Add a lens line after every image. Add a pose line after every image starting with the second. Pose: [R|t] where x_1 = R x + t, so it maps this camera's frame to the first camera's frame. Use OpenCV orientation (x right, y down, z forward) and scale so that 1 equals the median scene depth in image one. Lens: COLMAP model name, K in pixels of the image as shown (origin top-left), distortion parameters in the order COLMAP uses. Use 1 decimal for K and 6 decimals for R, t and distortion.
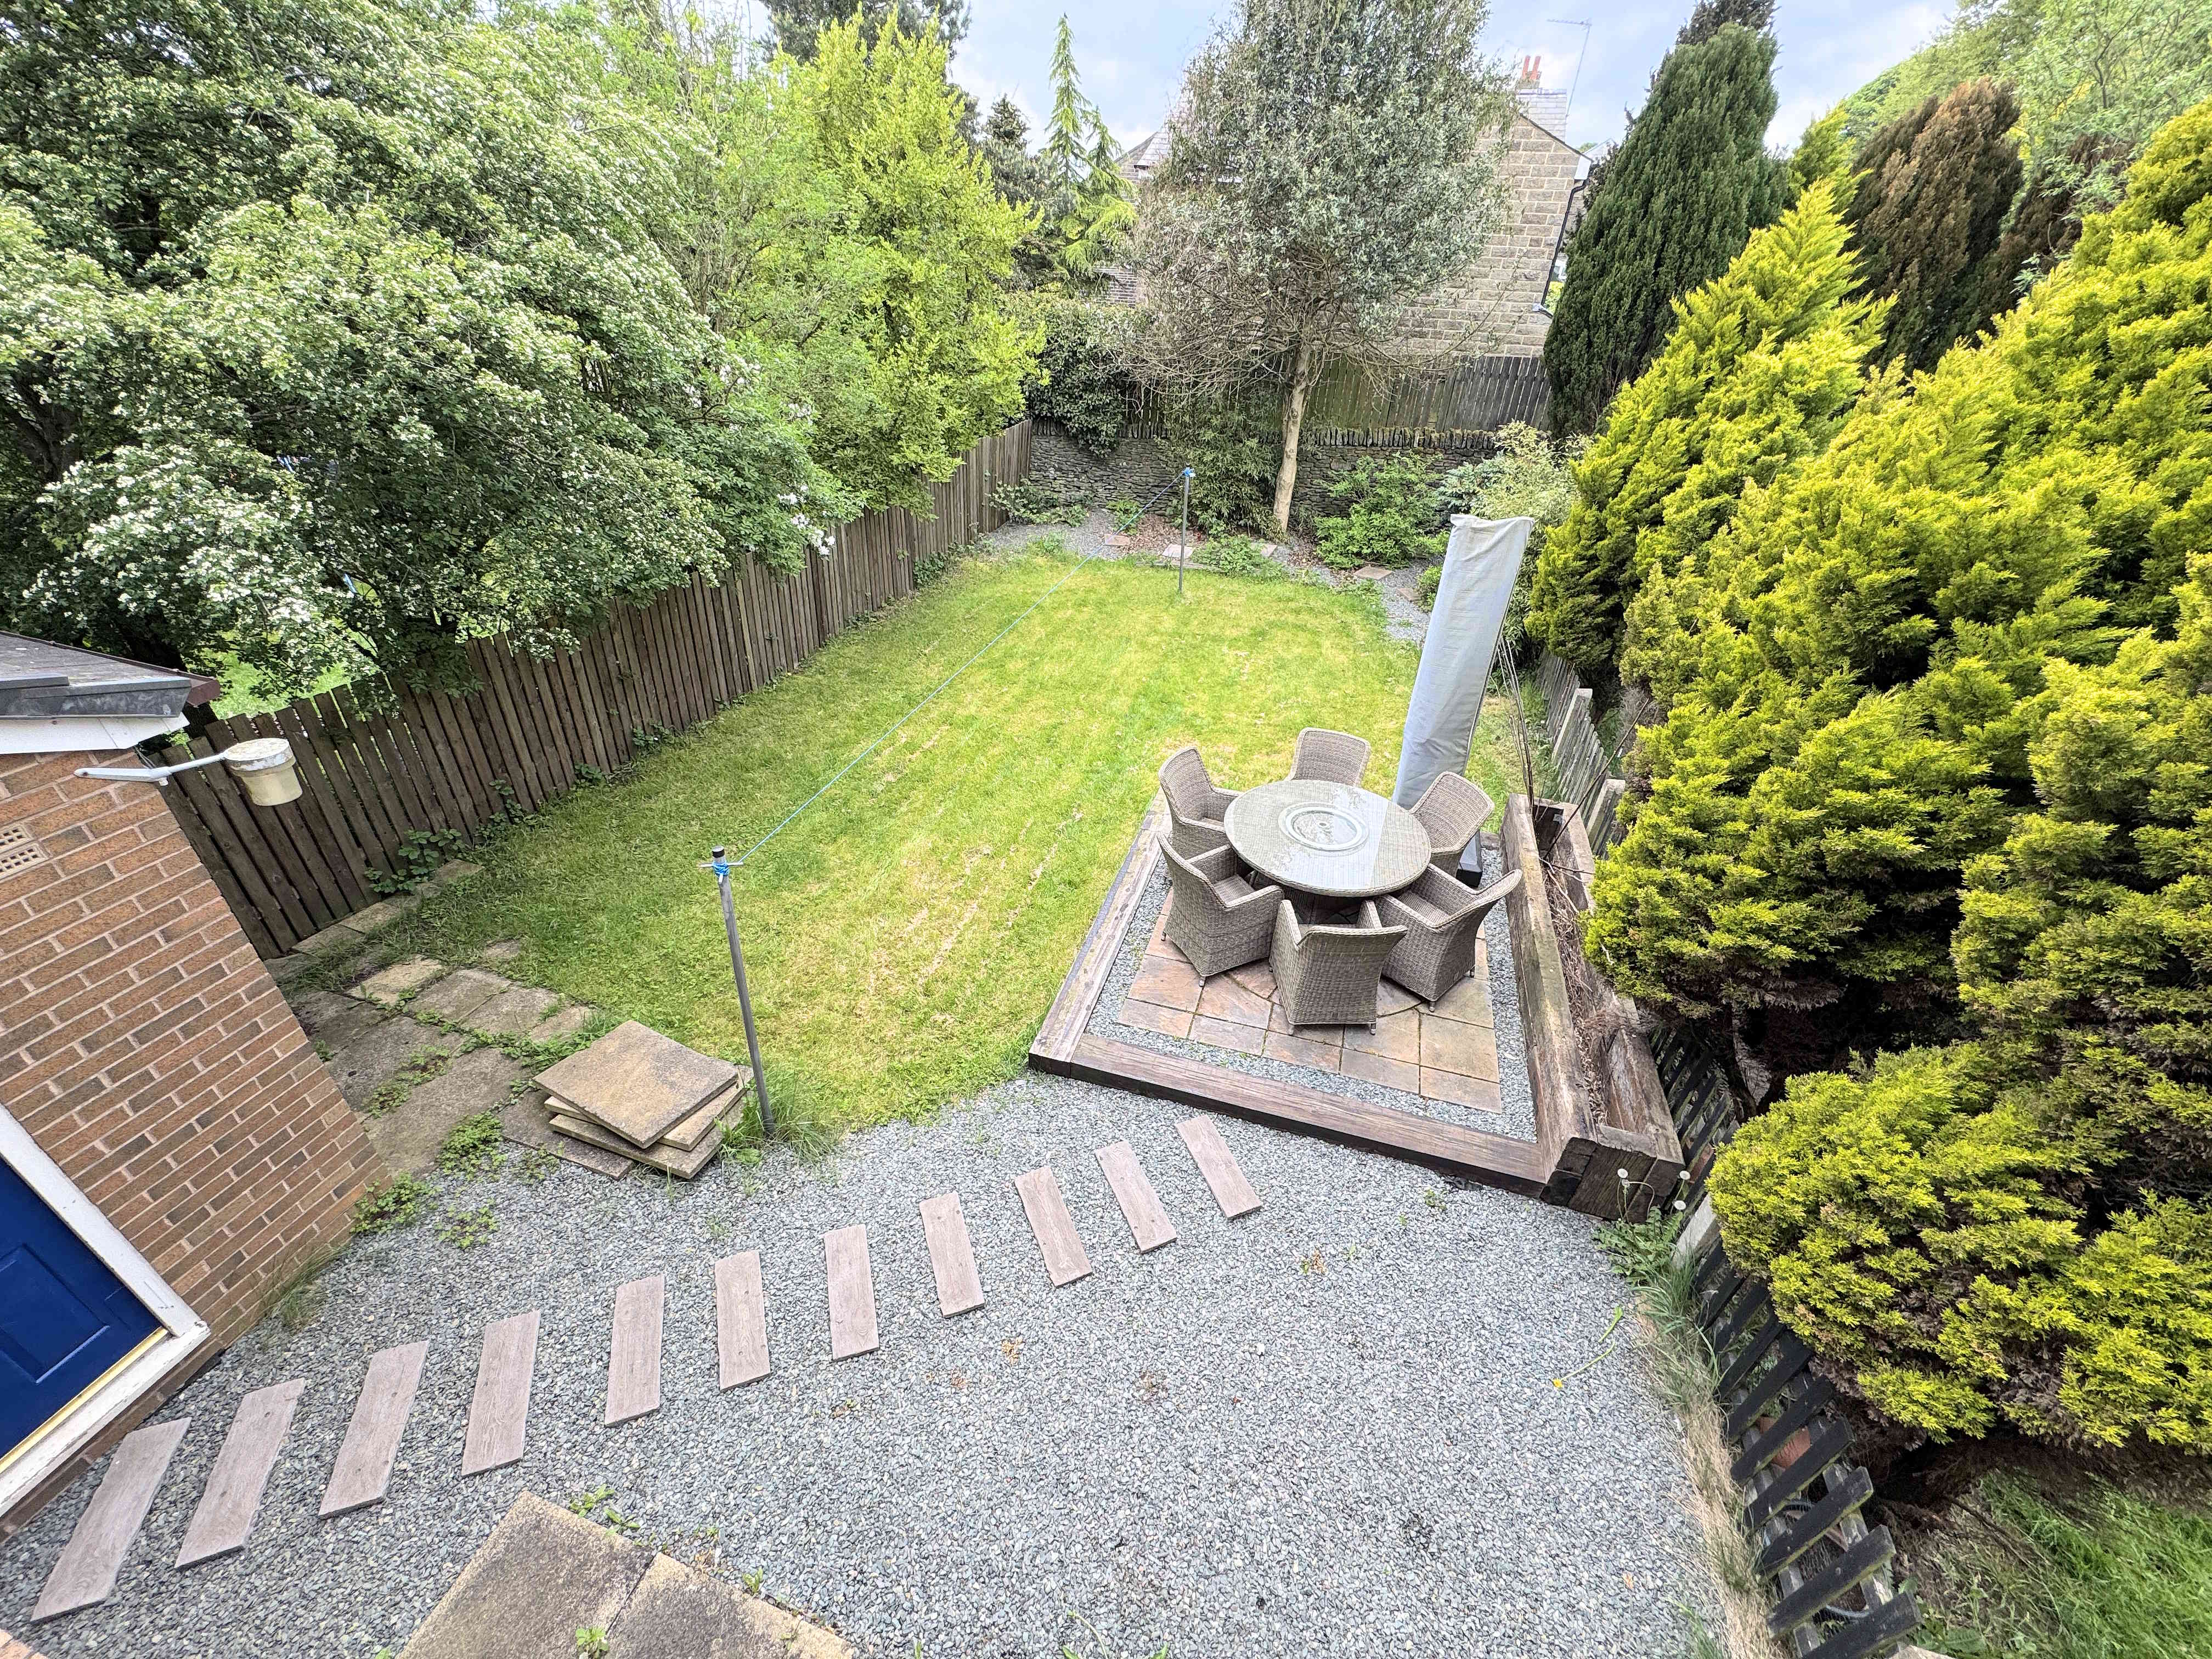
lens RADIAL K [[881.2, 0, 1117.1], [0, 881.2, 822.6], [0, 0, 1]] dist [-0.001959, 0.001093]
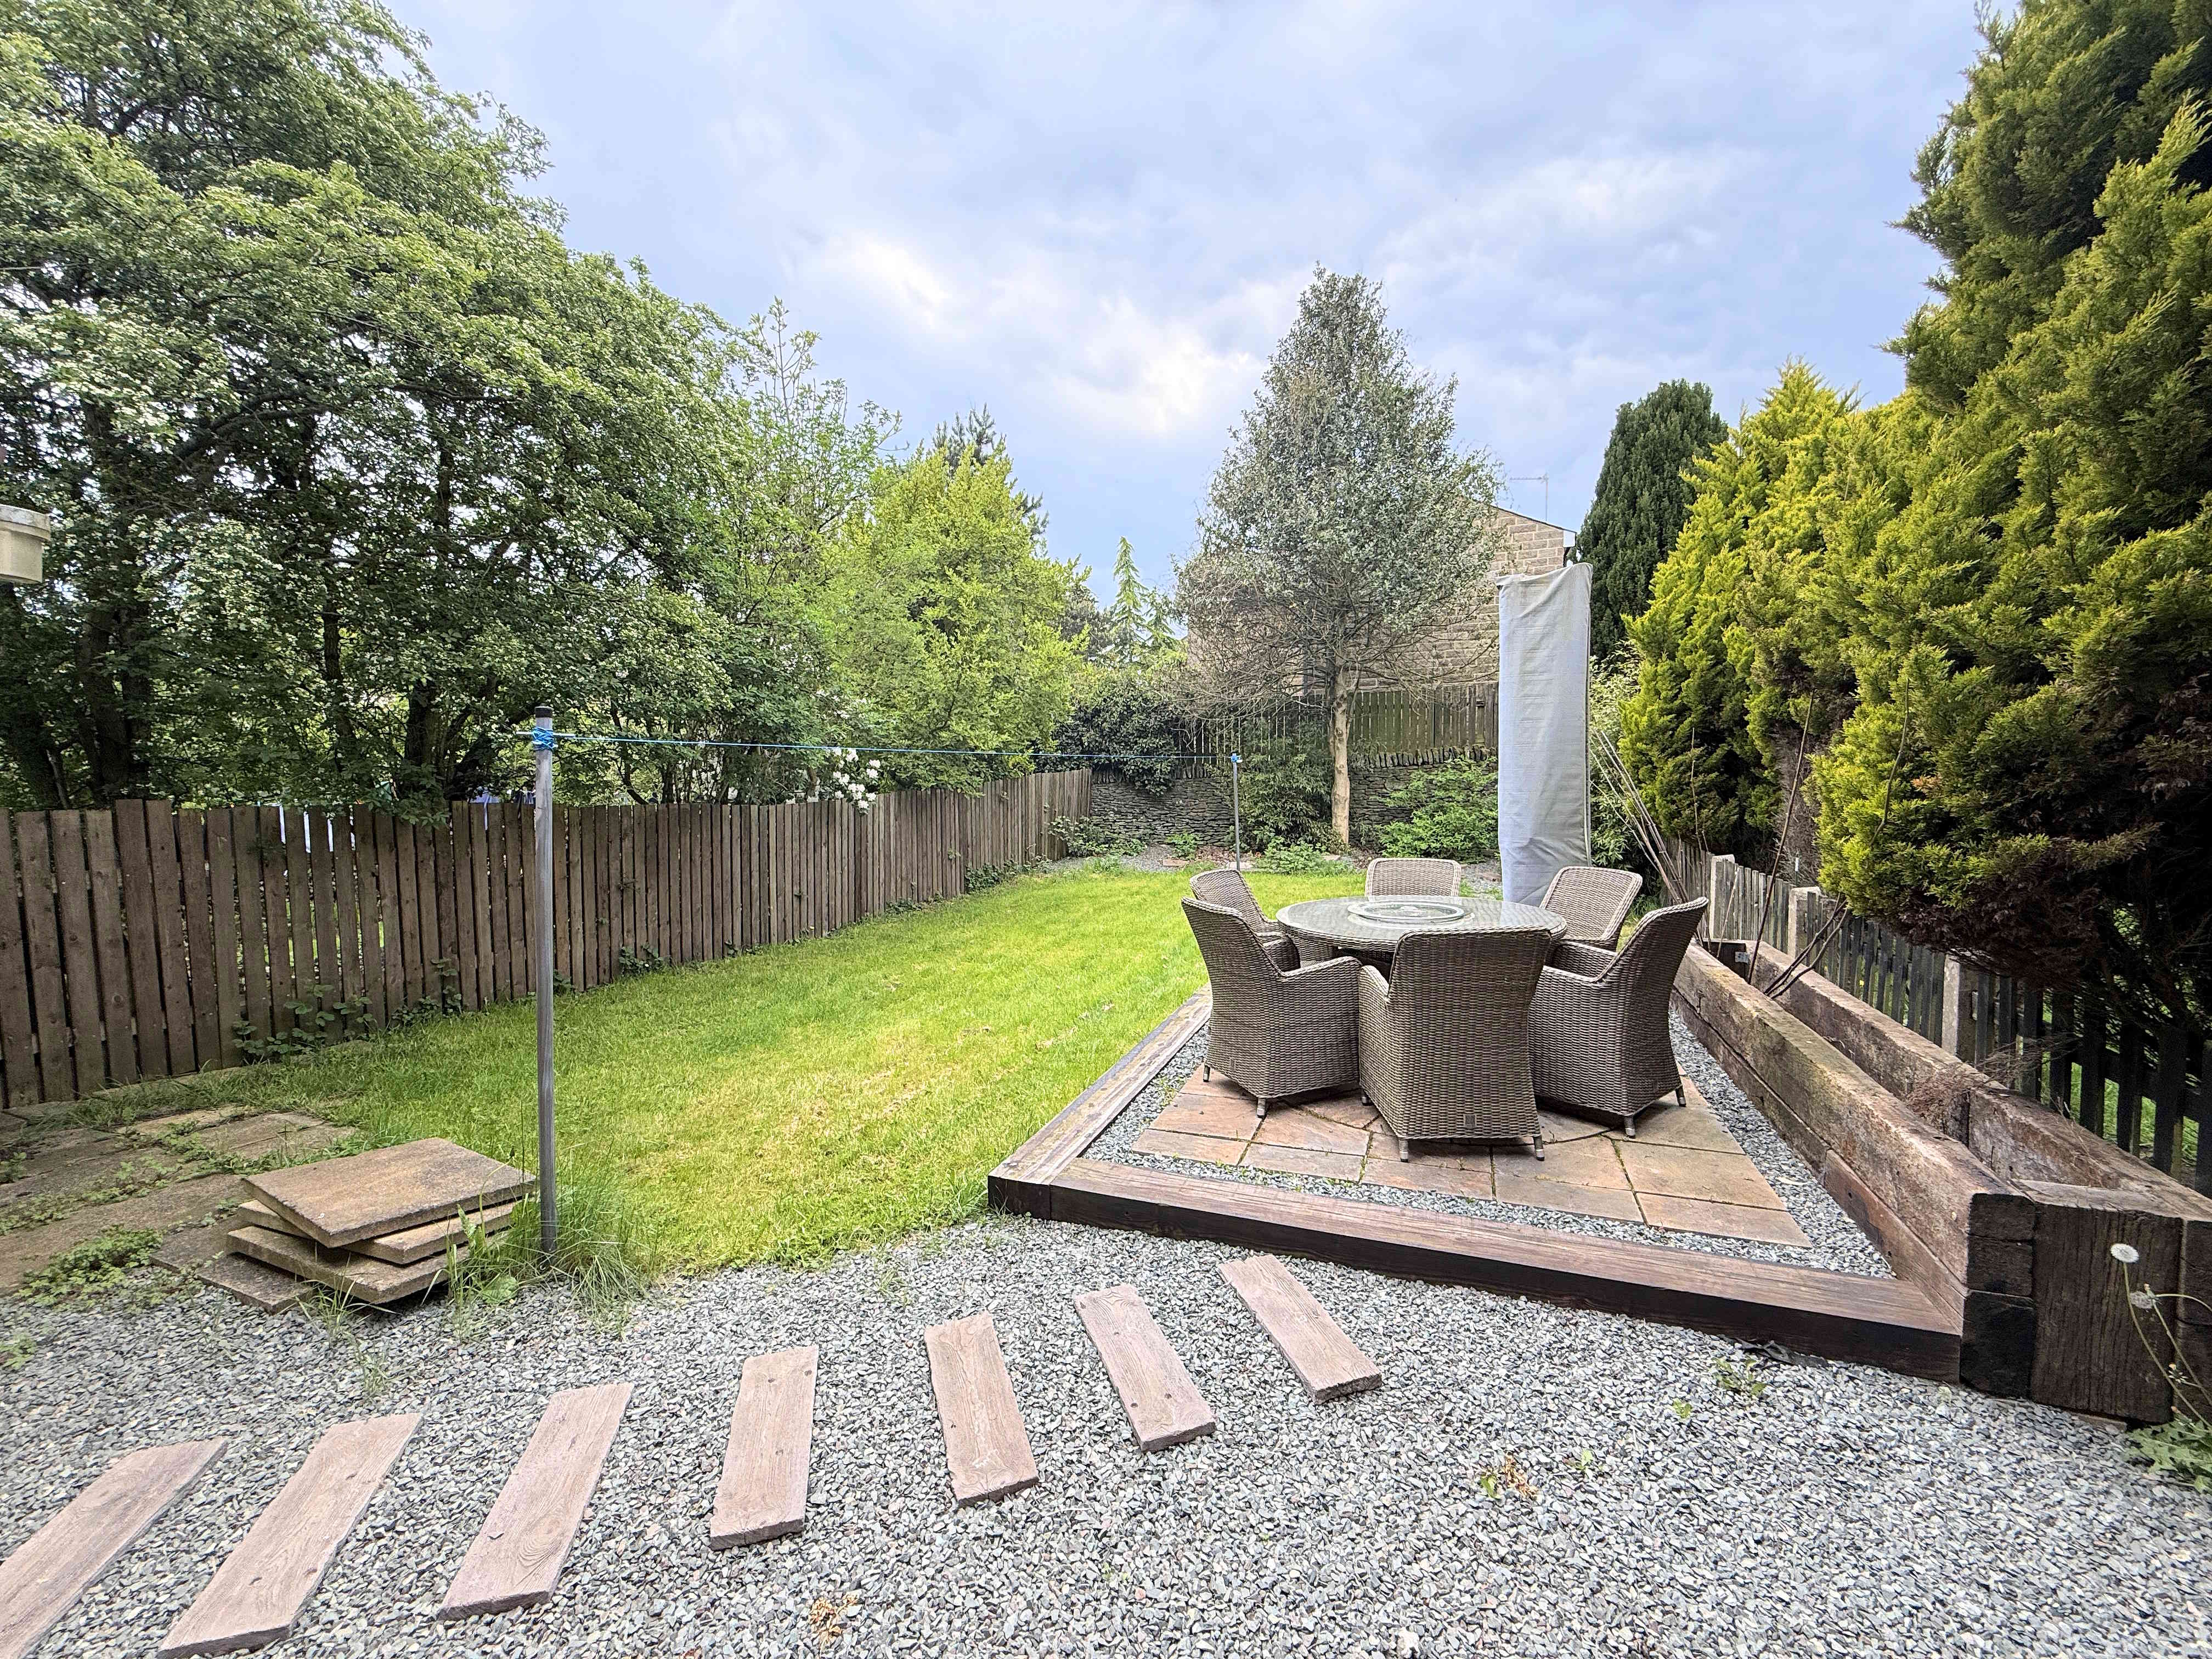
lens RADIAL K [[875.5, 0, 1108.8], [0, 875.5, 833.1], [0, 0, 1]] dist [-0.000438, -0.000263]
pose [[0.993565, -0.058664, -0.096890, 0.052743], [0.004770, 0.876335, -0.481679, 0.288230], [0.113166, 0.478117, 0.870975, 0.274777]]
